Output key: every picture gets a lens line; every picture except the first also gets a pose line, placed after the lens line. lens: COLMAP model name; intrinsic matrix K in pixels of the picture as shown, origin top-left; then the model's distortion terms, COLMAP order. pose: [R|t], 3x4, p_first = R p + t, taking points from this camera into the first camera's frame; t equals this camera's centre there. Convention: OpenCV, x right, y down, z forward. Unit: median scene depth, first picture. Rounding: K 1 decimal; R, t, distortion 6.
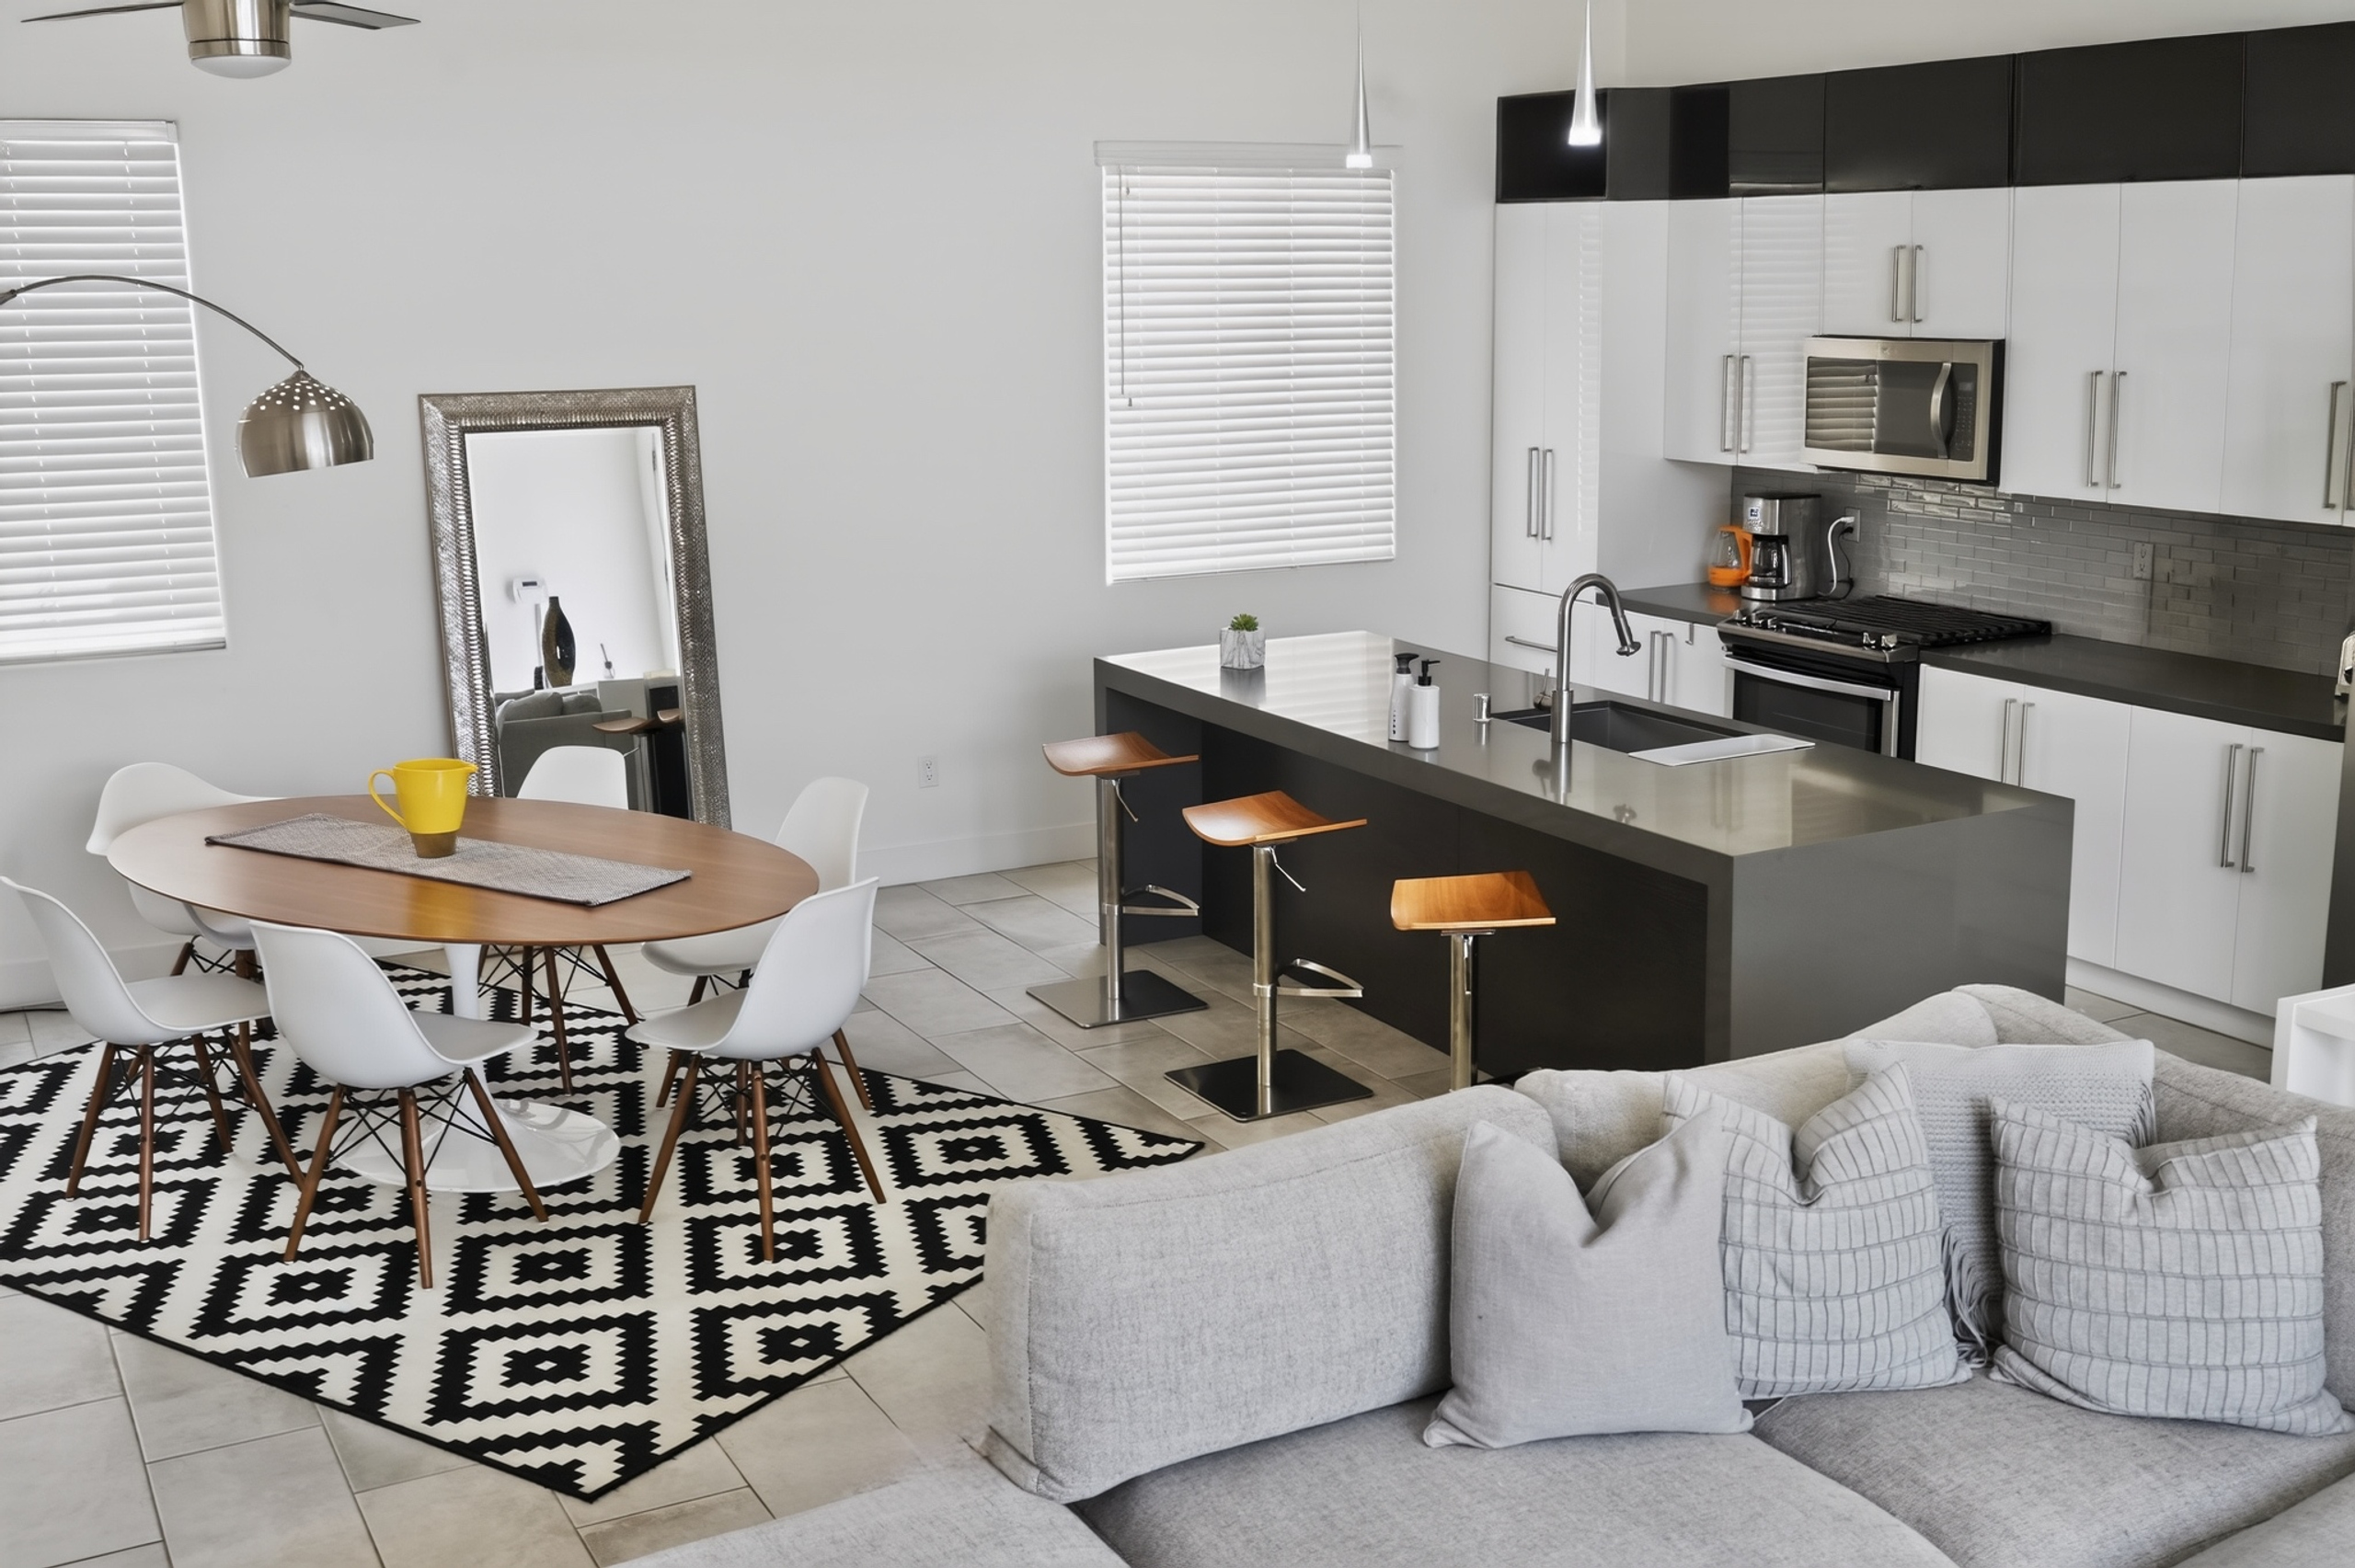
lens RADIAL K [[2366.2, 0, 1180.7], [0, 2366.2, 783.3], [0, 0, 1]] dist [-0.007051, 0.000000]
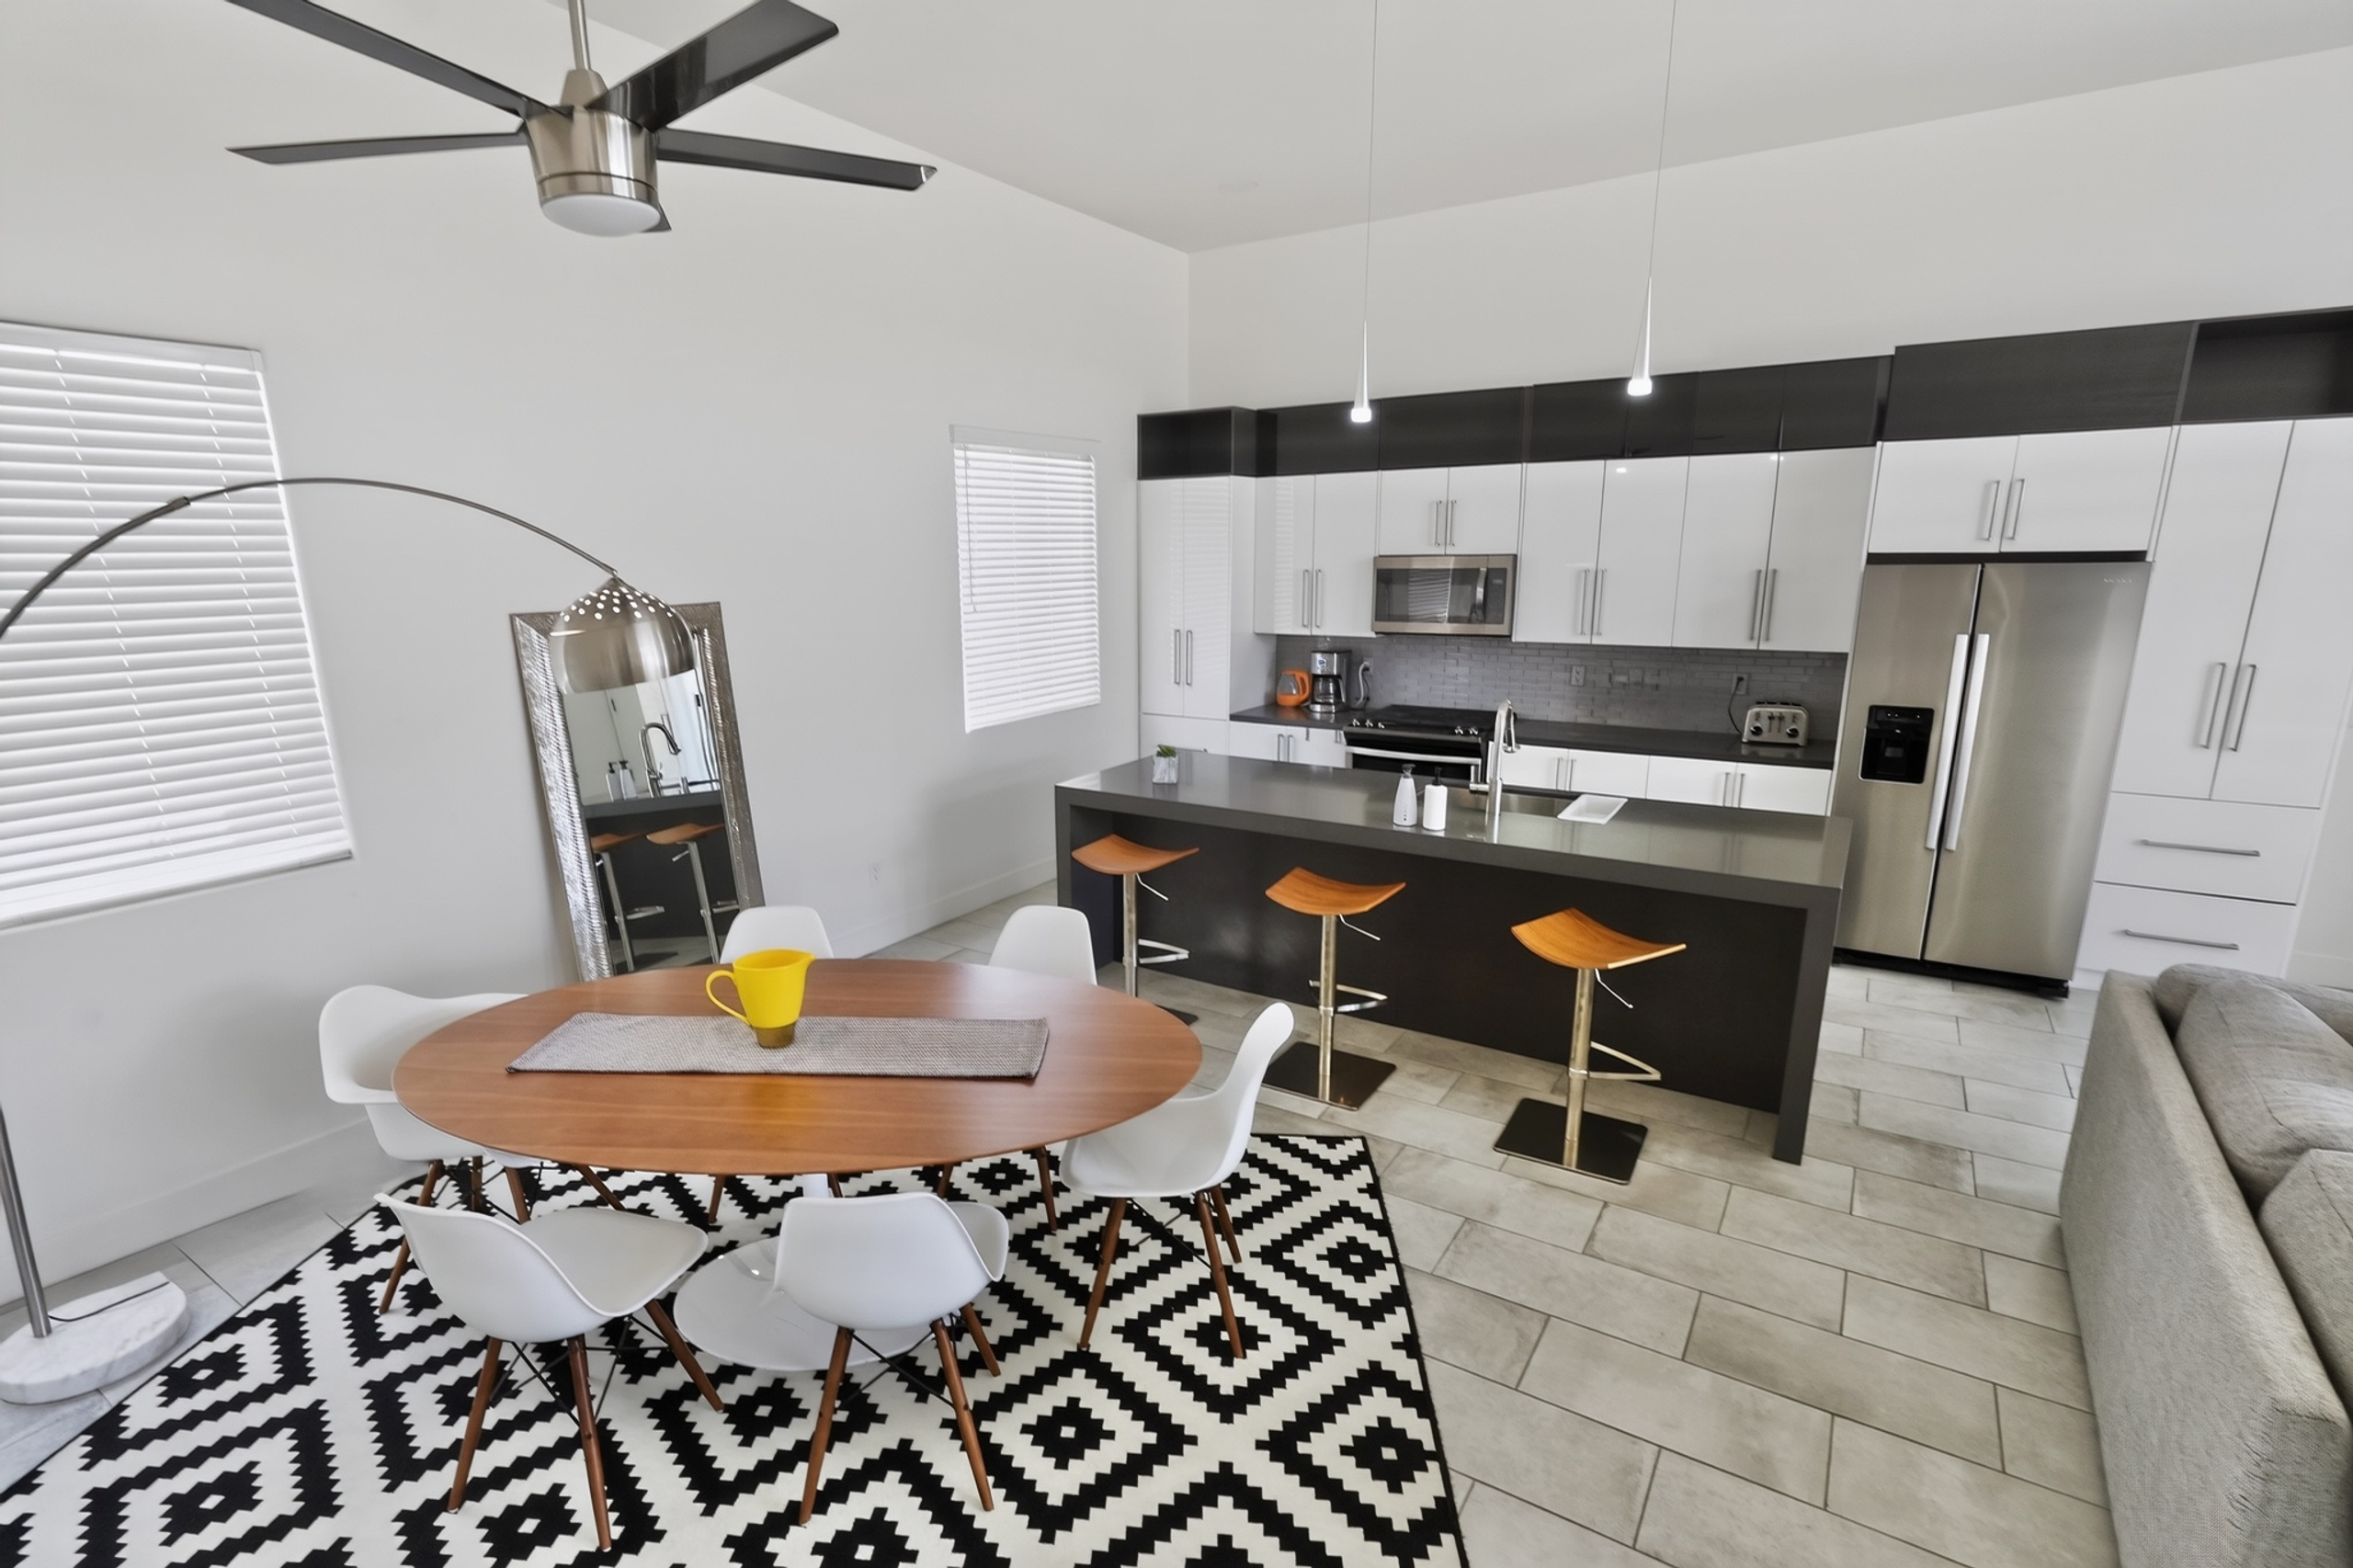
lens RADIAL K [[1119.6, 0, 1137.5], [0, 1119.6, 831.8], [0, 0, 1]] dist [-0.013125, -0.001409]
pose [[0.894214, -0.117070, 0.432059, -0.291609], [0.104879, 0.993123, 0.052031, -0.055998], [-0.435179, -0.001213, 0.900343, 0.378355]]
